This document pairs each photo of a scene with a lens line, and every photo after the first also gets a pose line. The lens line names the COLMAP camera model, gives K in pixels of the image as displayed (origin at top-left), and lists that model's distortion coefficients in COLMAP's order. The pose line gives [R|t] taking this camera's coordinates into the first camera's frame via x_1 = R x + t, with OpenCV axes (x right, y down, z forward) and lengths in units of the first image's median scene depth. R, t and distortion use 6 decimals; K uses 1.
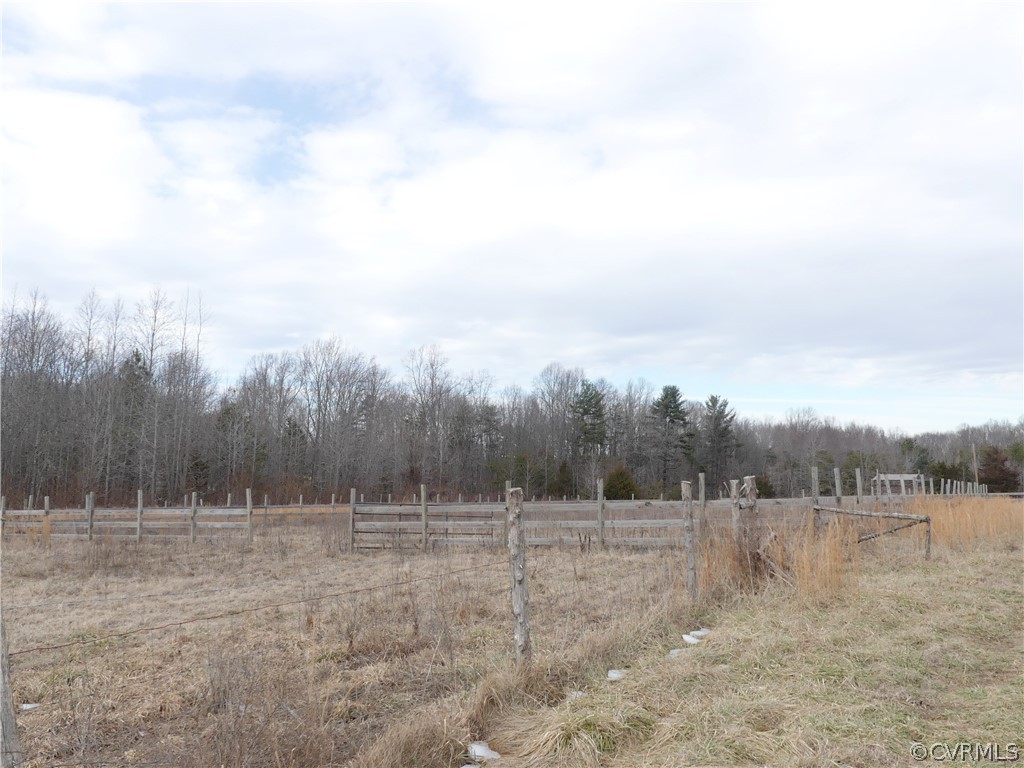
lens RADIAL K [[918.7, 0, 513.0], [0, 918.7, 384.0], [0, 0, 1]] dist [0.001650, -0.000723]
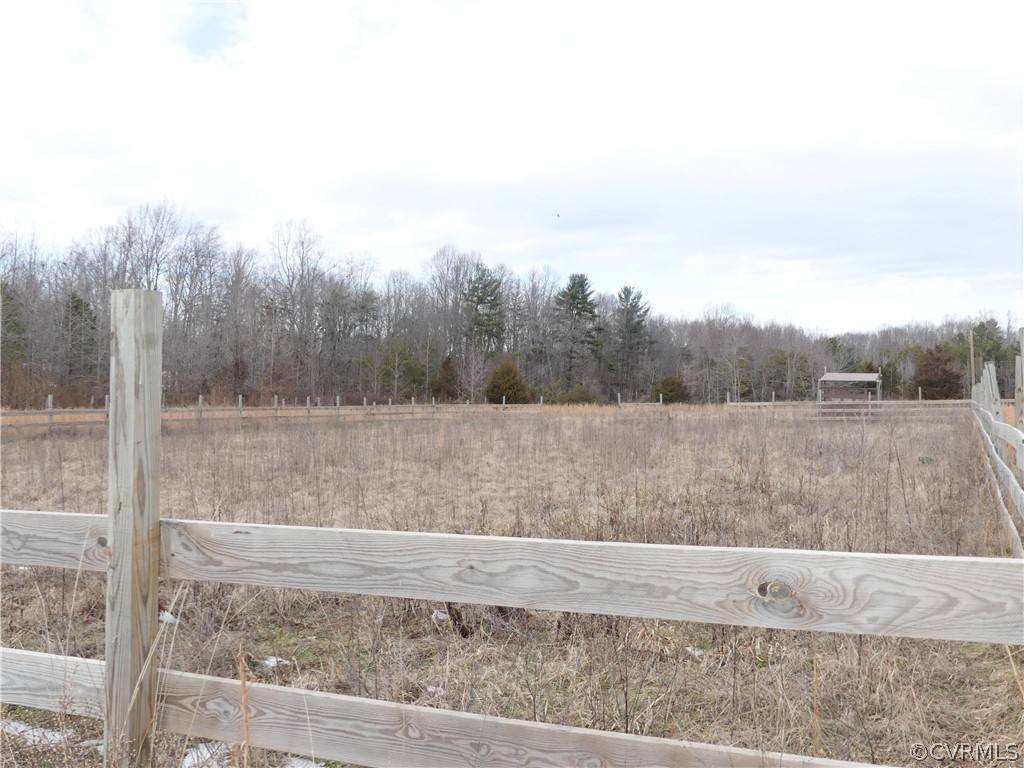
lens RADIAL K [[918.7, 0, 512.2], [0, 918.7, 384.2], [0, 0, 1]] dist [0.001650, -0.000723]
pose [[0.996229, 0.009151, 0.086282, 0.031934], [-0.018606, 0.993821, 0.109425, 0.011927], [-0.084748, -0.110617, 0.990243, 0.114403]]
